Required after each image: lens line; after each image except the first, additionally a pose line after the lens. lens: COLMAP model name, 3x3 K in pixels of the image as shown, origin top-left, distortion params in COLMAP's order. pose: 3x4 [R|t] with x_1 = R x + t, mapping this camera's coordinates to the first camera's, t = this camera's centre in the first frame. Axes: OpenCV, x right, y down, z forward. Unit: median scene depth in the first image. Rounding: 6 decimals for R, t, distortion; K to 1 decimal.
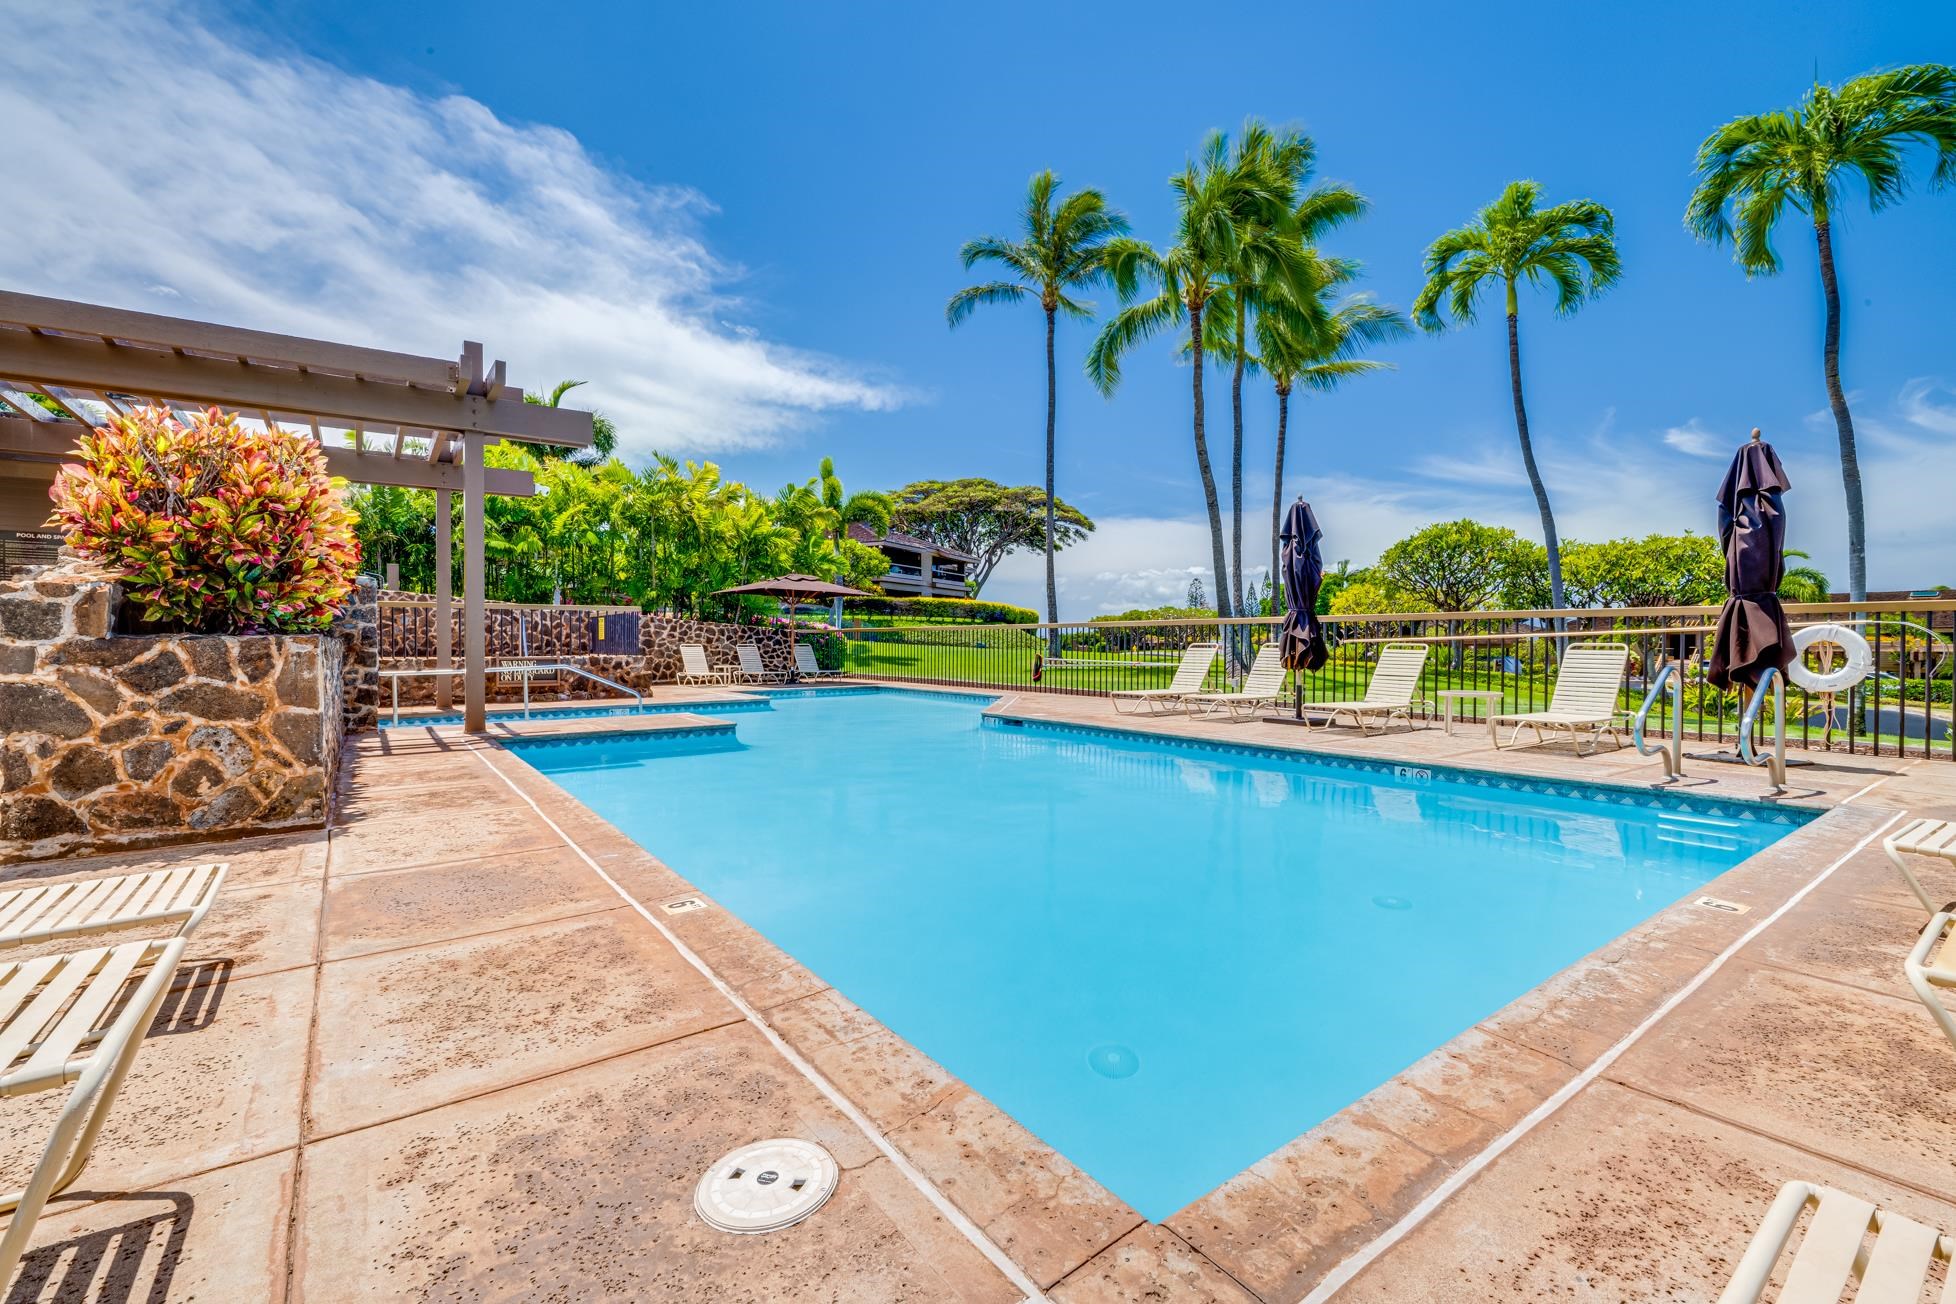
lens RADIAL K [[856.0, 0, 978.0], [0, 856.0, 652.0], [0, 0, 1]] dist [0.001455, 0.000253]
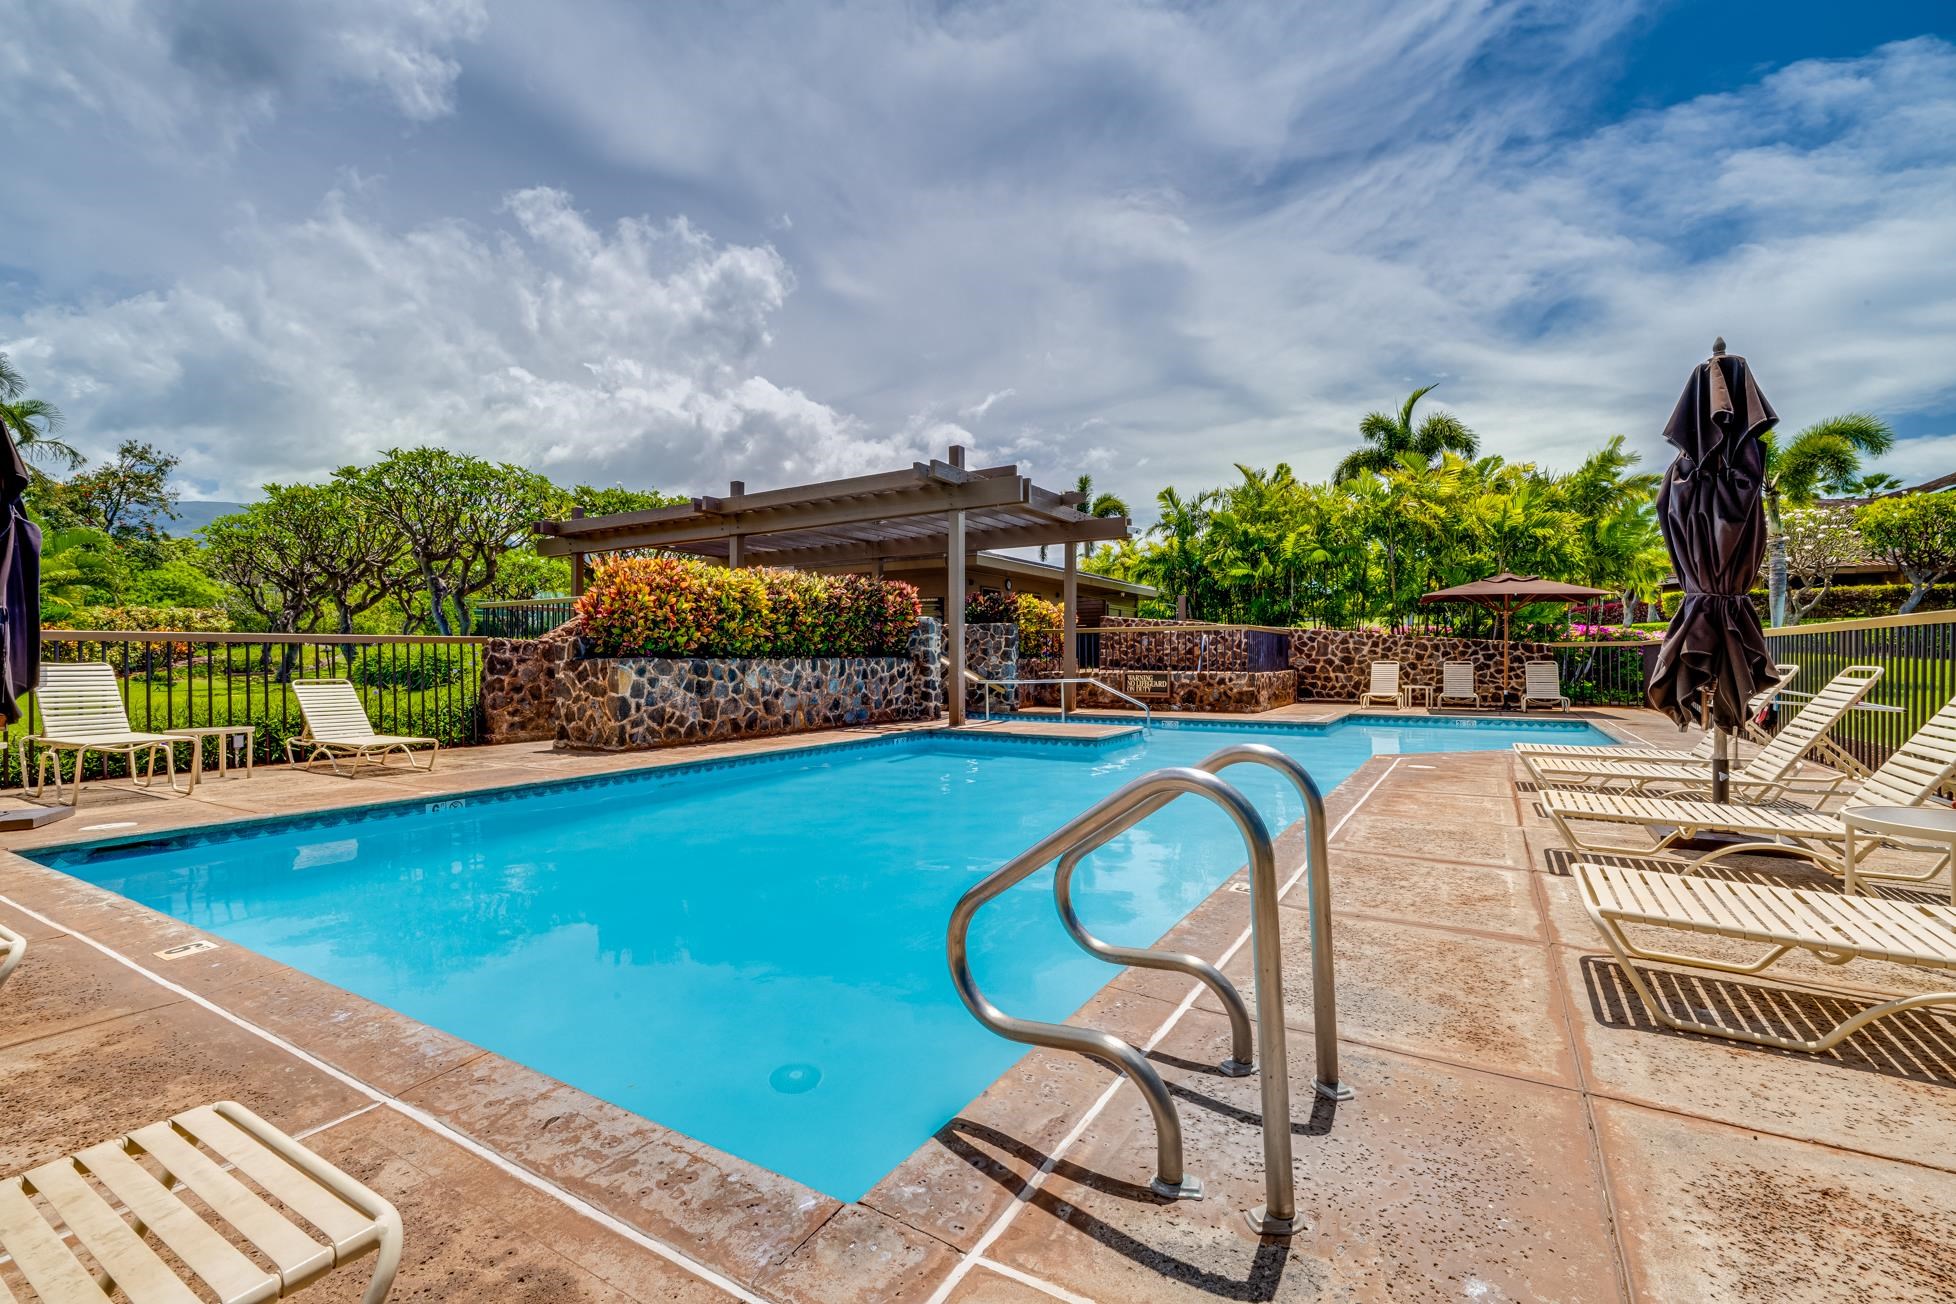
lens RADIAL K [[856.0, 0, 978.0], [0, 856.0, 652.0], [0, 0, 1]] dist [0.001455, 0.000253]
pose [[0.368635, -0.006362, -0.929552, 0.411862], [-0.009347, 0.999901, -0.010550, -0.005952], [0.929527, 0.012578, 0.368539, 0.298704]]
